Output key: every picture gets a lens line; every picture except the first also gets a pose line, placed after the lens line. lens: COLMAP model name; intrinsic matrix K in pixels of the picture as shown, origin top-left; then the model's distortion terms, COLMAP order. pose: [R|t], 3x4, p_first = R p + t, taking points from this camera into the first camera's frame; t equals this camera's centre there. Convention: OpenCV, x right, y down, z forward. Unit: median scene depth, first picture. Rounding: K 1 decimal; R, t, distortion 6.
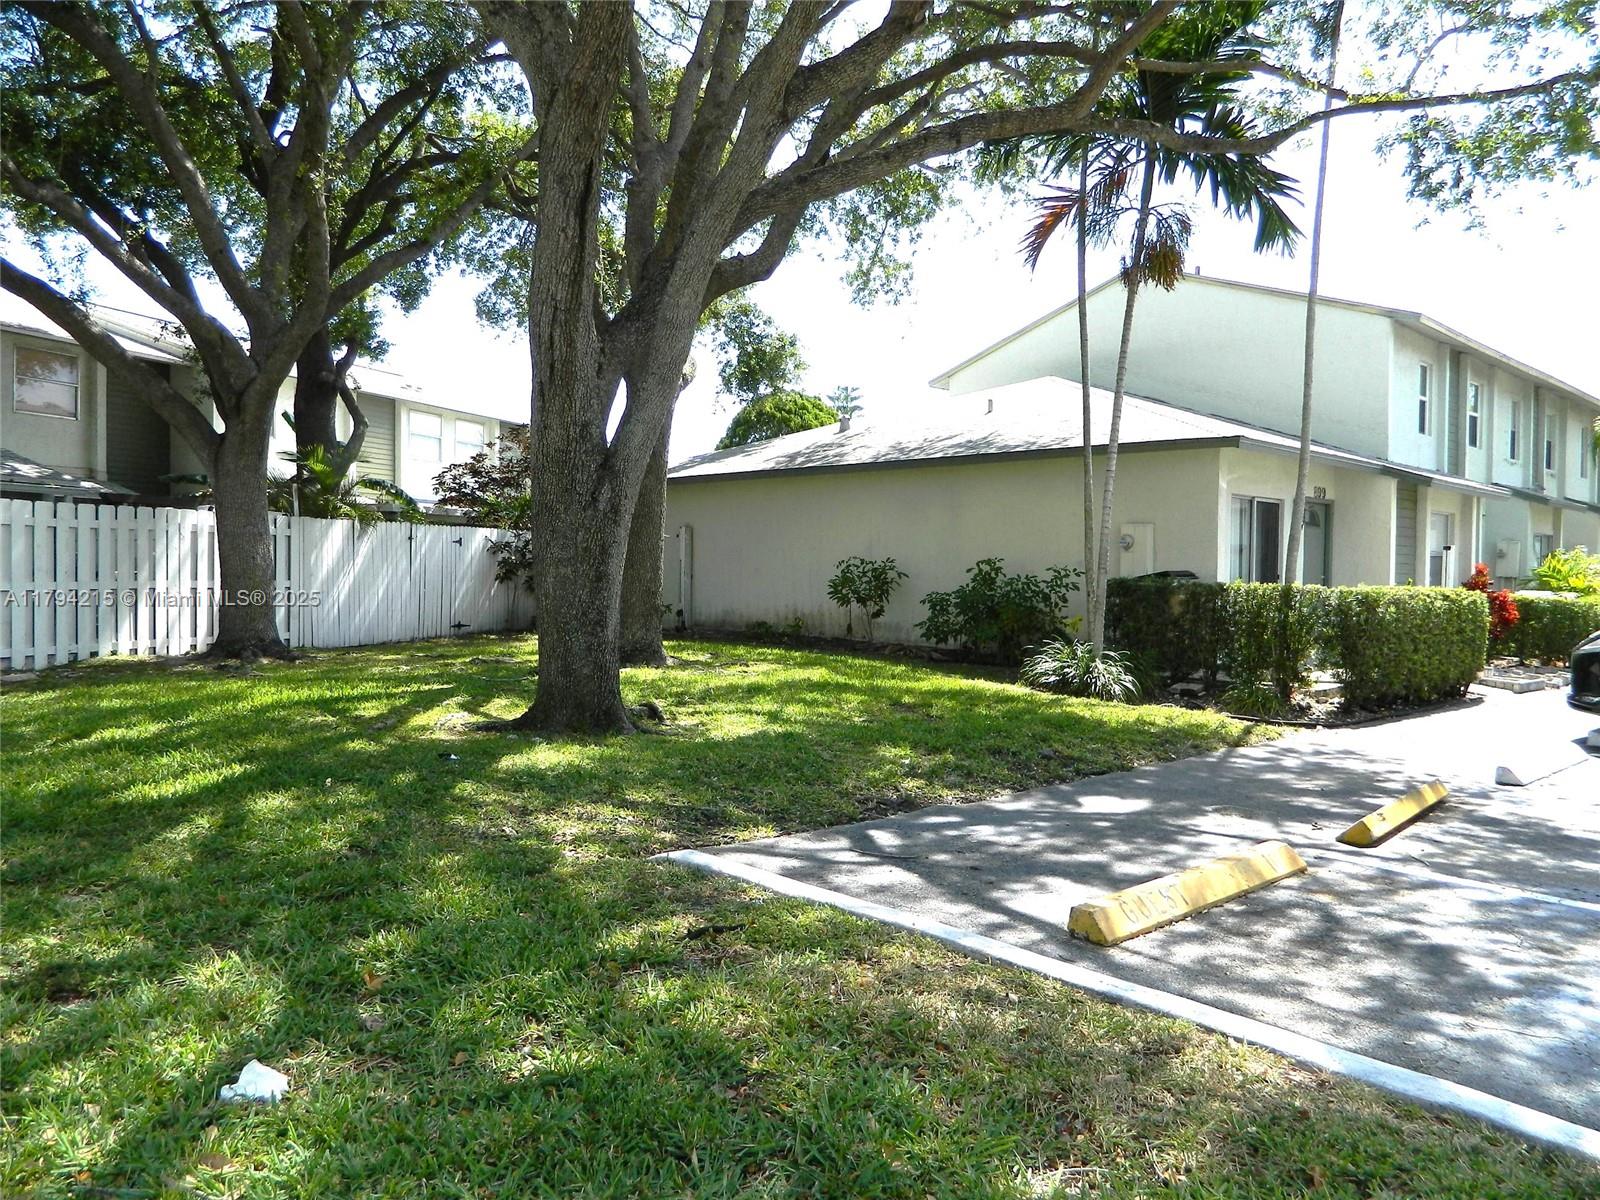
lens RADIAL K [[1152.1, 0, 800.0], [0, 1152.1, 600.0], [0, 0, 1]] dist [-0.001193, -0.000128]
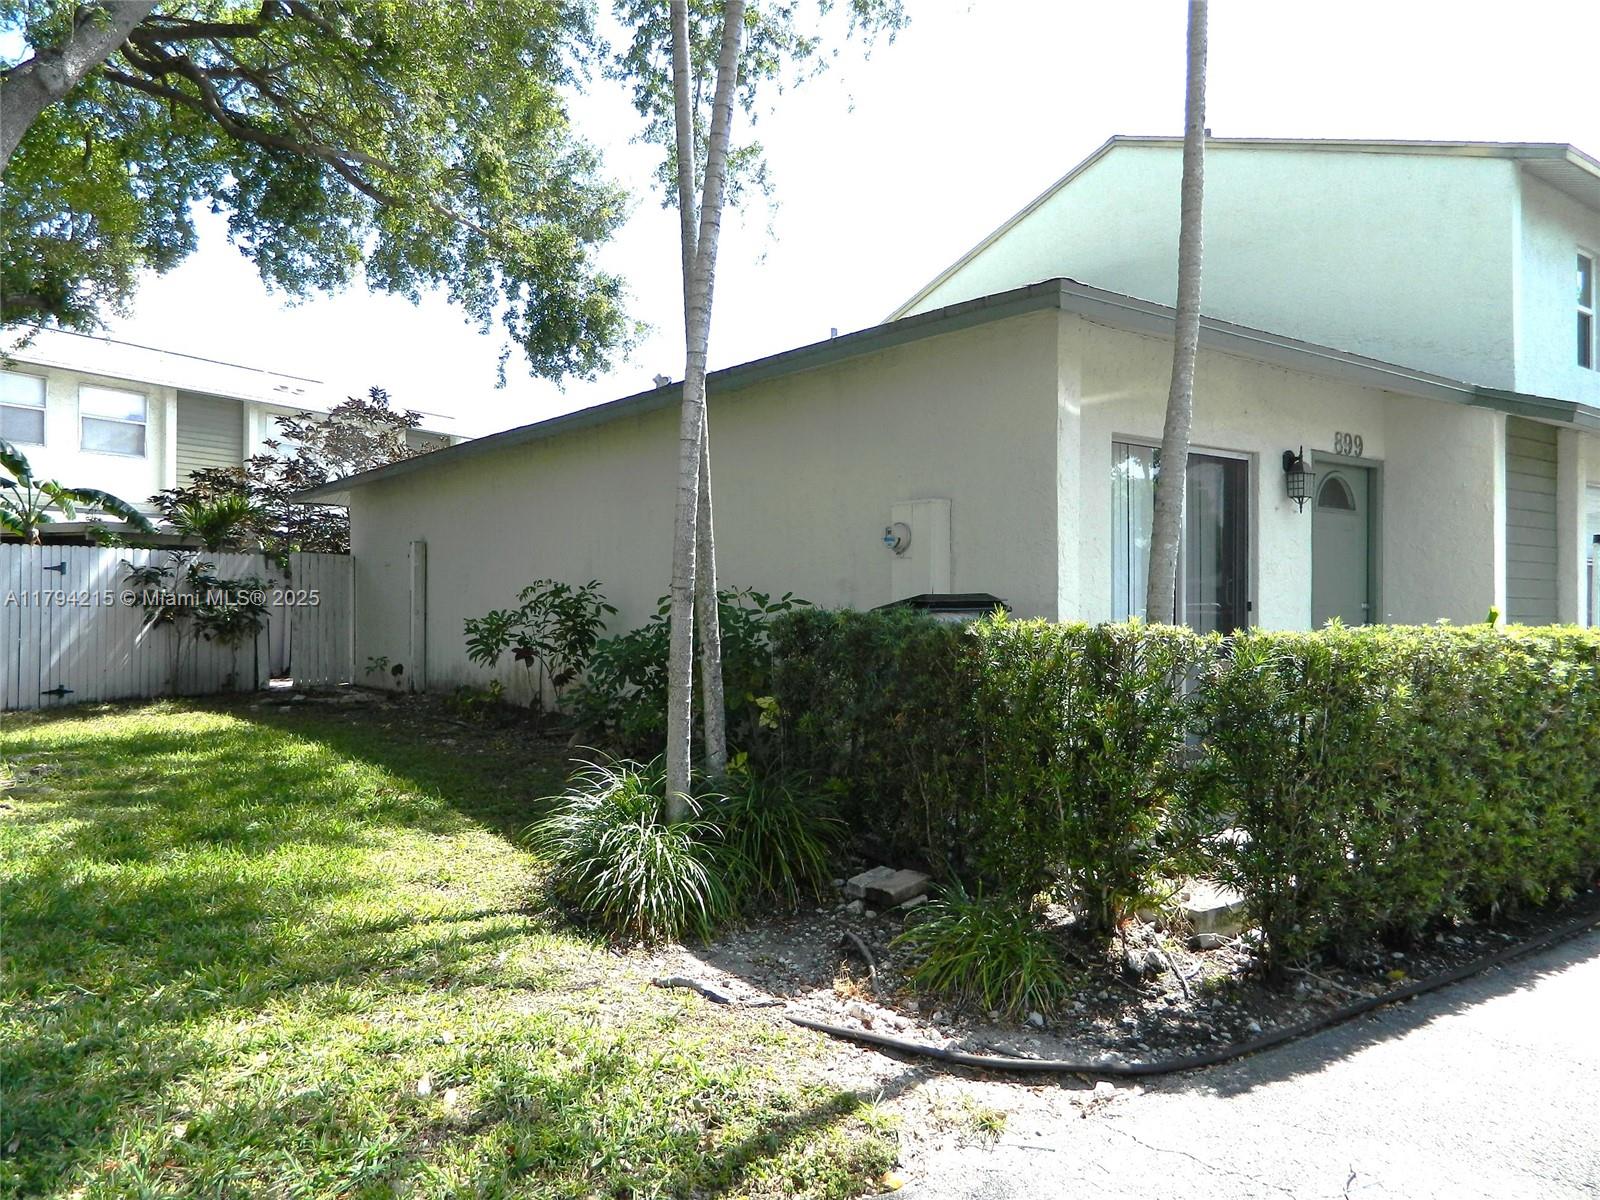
lens RADIAL K [[1190.3, 0, 800.0], [0, 1190.3, 600.0], [0, 0, 1]] dist [0.006018, 0.001332]
pose [[0.993005, -0.010393, -0.117615, 0.270872], [0.006426, 0.999399, -0.034062, -0.006308], [0.117899, 0.033068, 0.992475, 0.443915]]
